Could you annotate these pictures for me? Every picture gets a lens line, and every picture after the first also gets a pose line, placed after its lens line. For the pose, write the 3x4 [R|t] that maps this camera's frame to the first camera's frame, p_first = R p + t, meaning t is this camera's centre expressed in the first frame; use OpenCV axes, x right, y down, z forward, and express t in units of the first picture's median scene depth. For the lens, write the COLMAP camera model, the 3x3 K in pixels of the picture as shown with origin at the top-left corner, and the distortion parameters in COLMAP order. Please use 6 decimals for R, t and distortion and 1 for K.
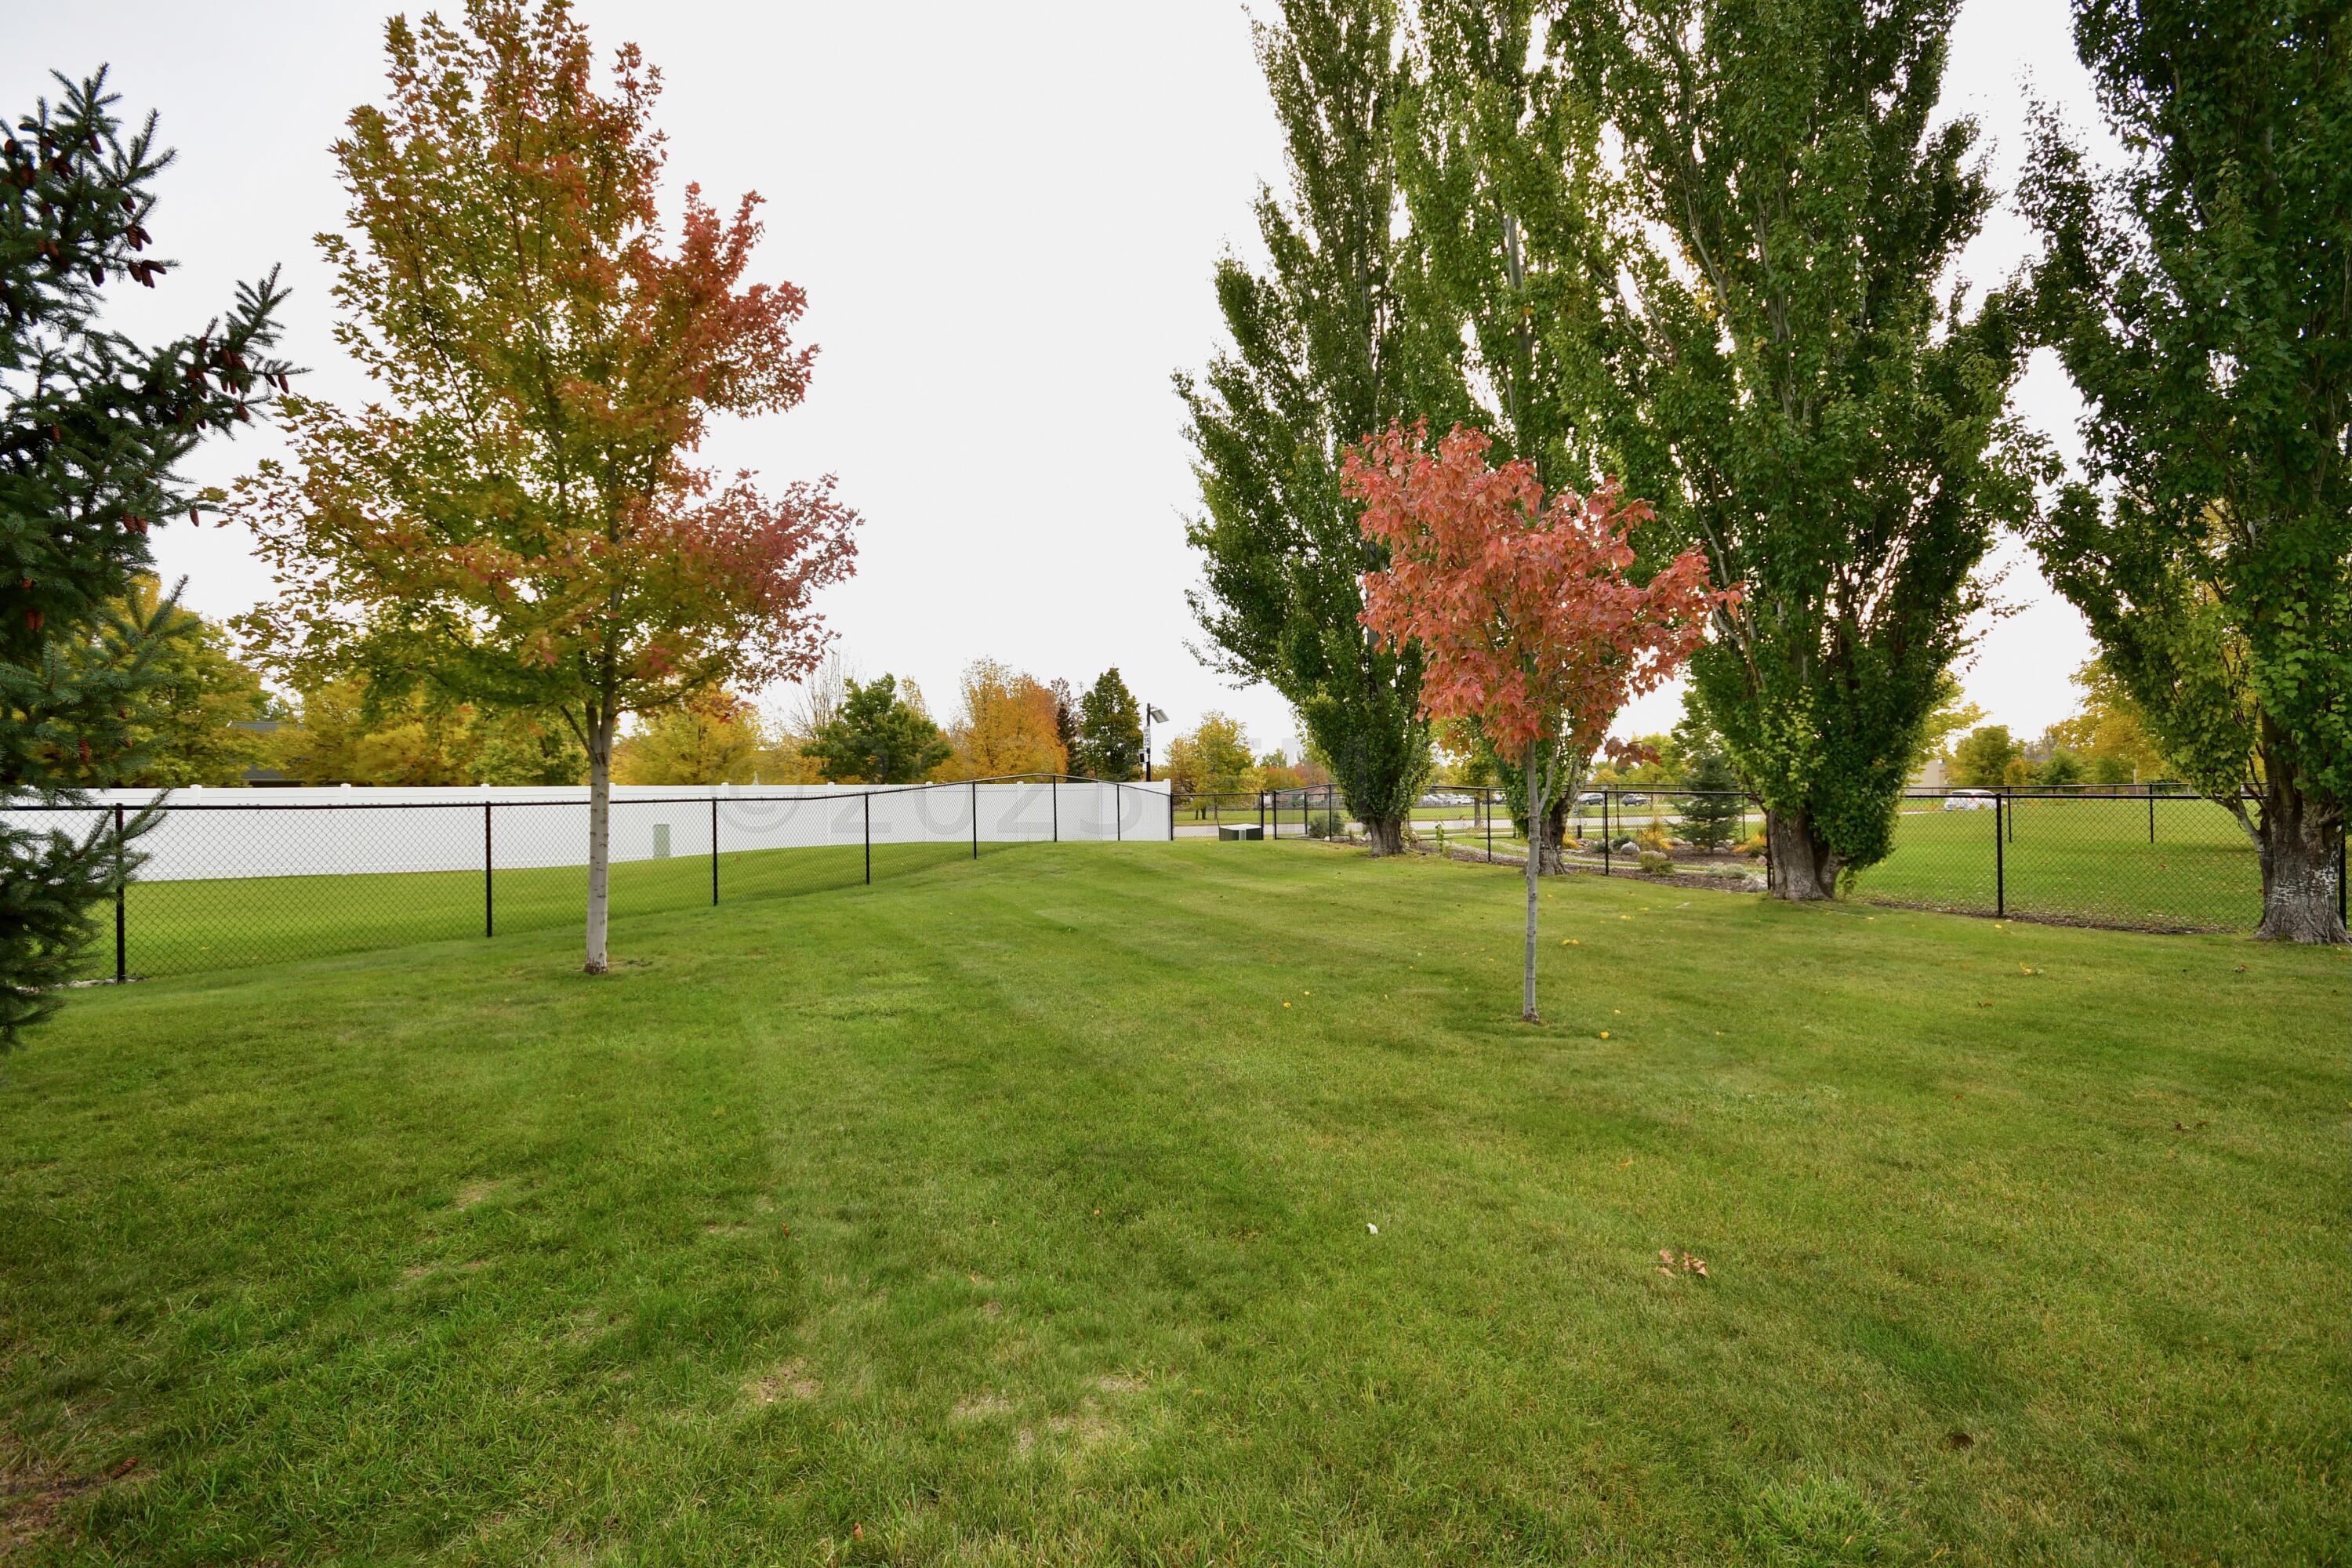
lens RADIAL K [[1035.0, 0, 1176.0], [0, 1035.0, 784.0], [0, 0, 1]] dist [-0.004956, -0.000211]
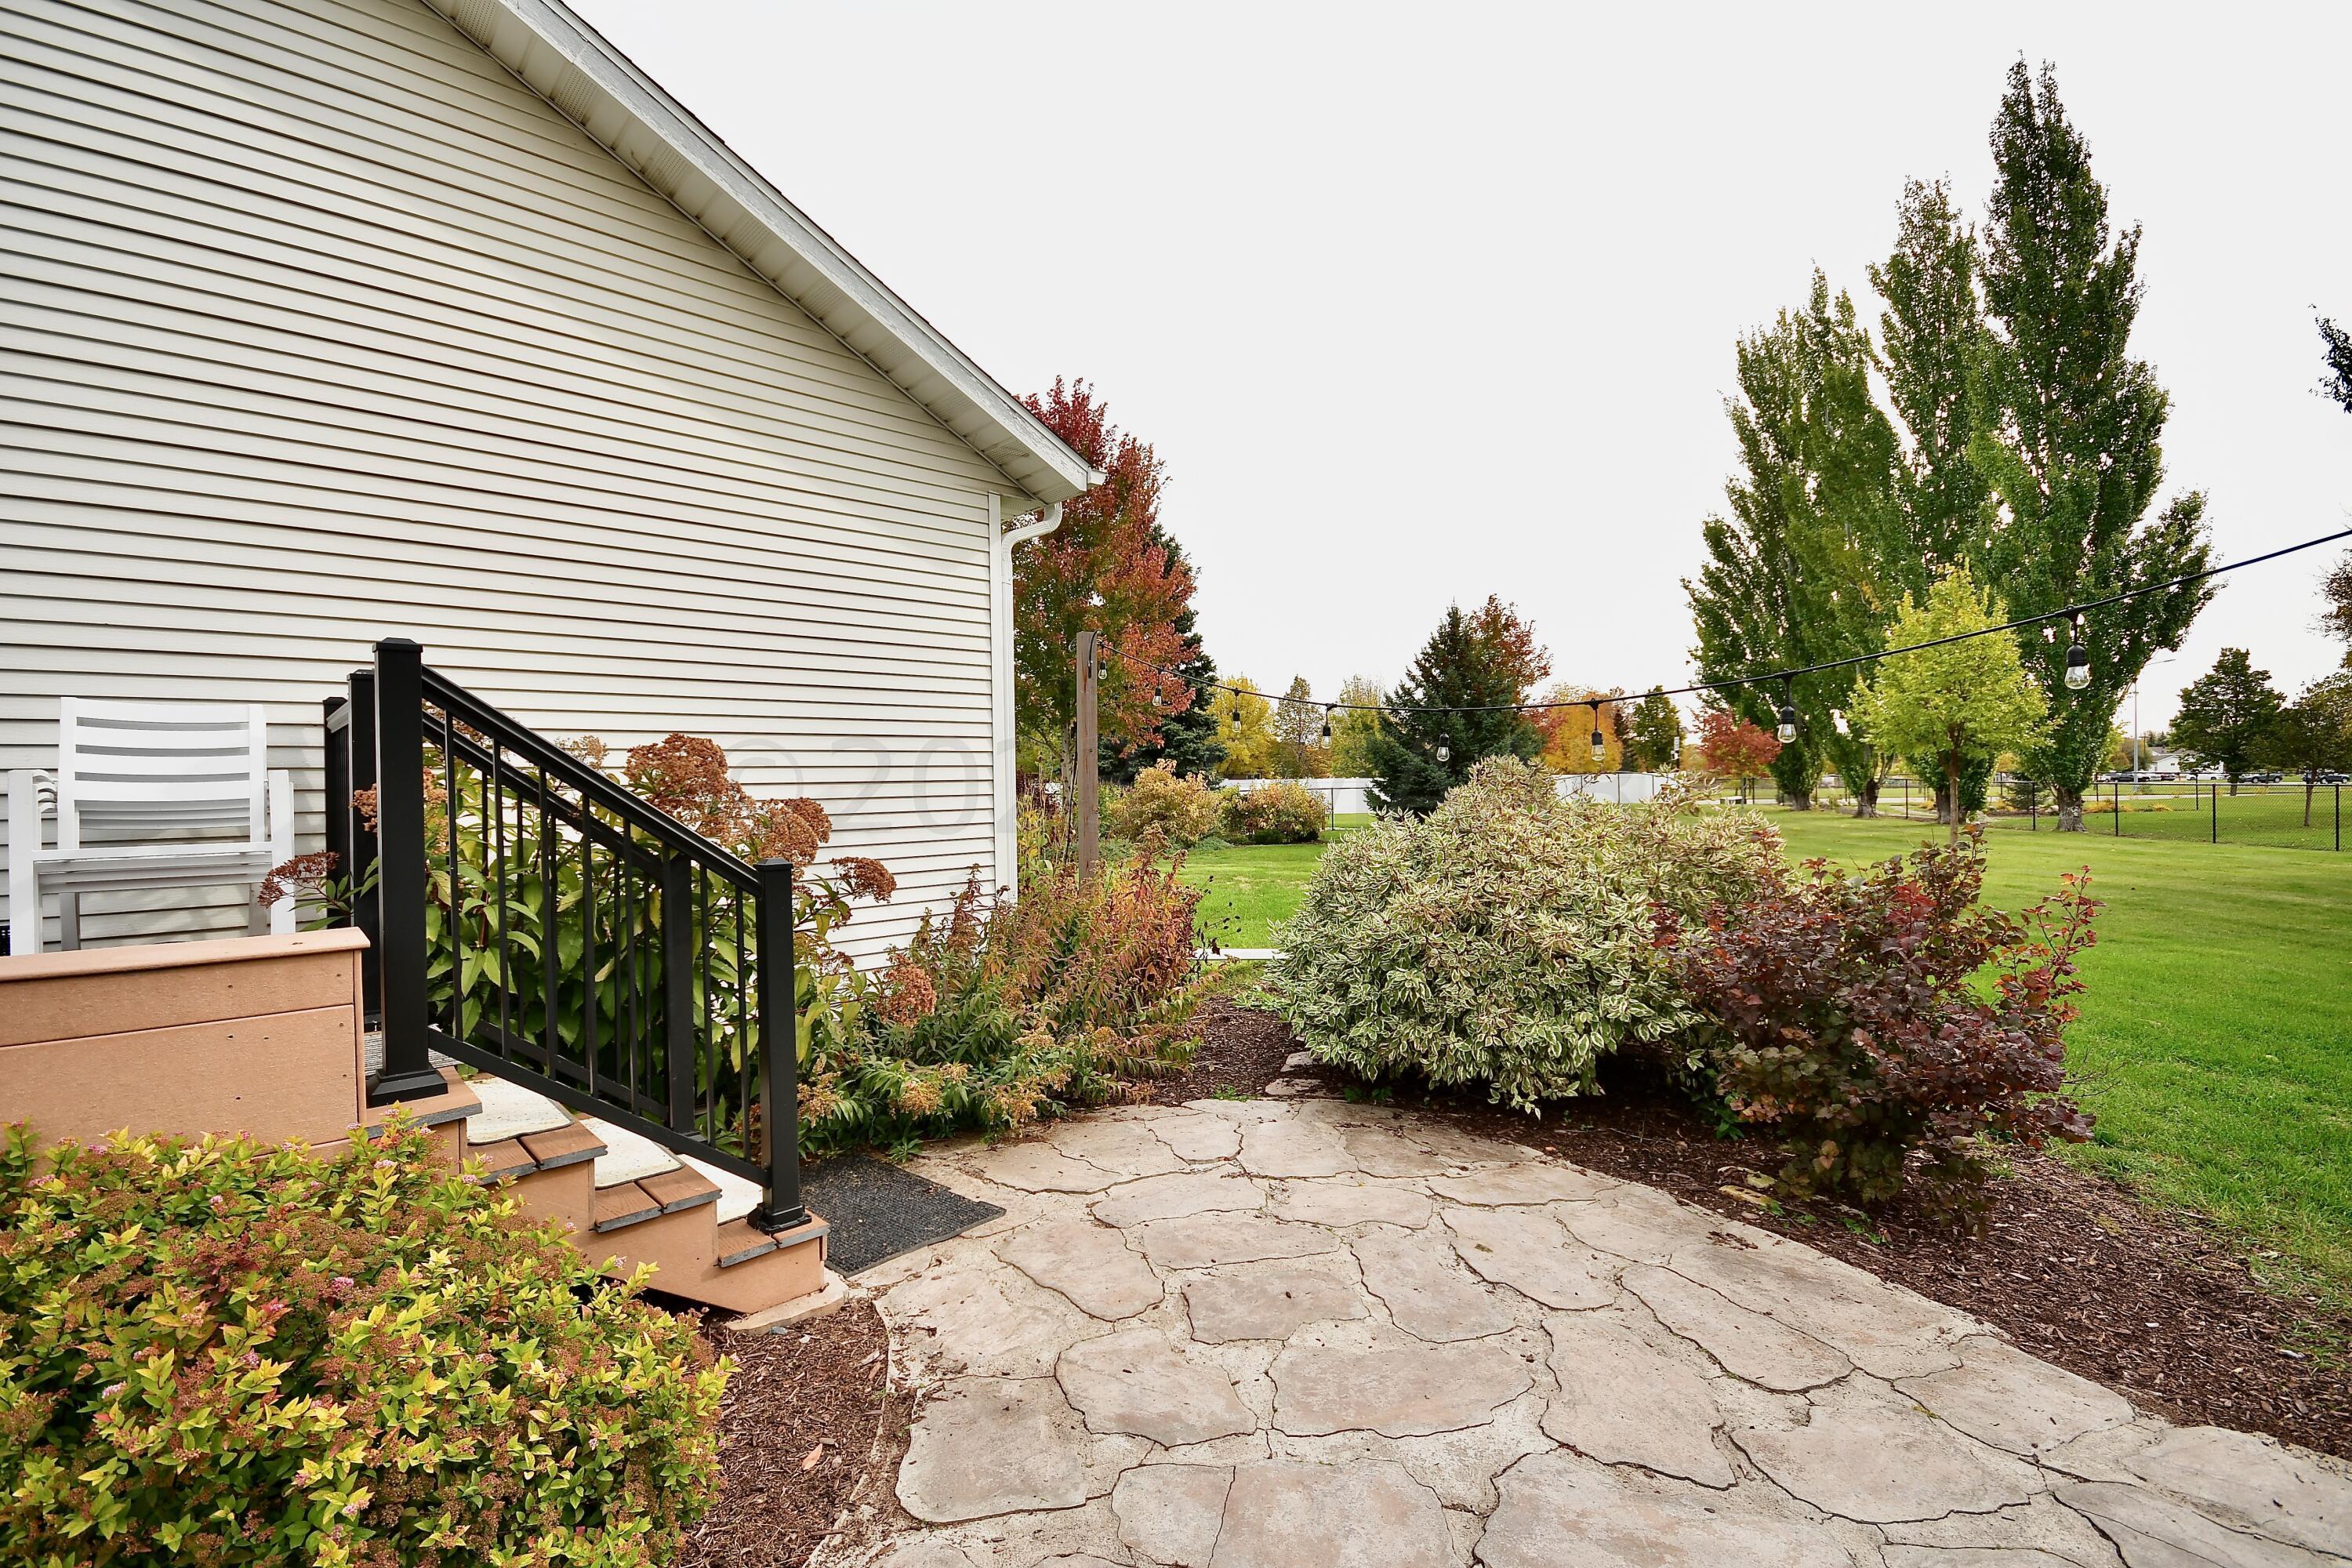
lens RADIAL K [[1035.0, 0, 1176.0], [0, 1035.0, 784.0], [0, 0, 1]] dist [-0.004956, -0.000211]
pose [[0.873850, 0.000429, -0.486196, 0.119529], [0.010500, 0.999750, 0.019755, -0.031279], [0.486083, -0.022368, 0.873627, -1.311077]]
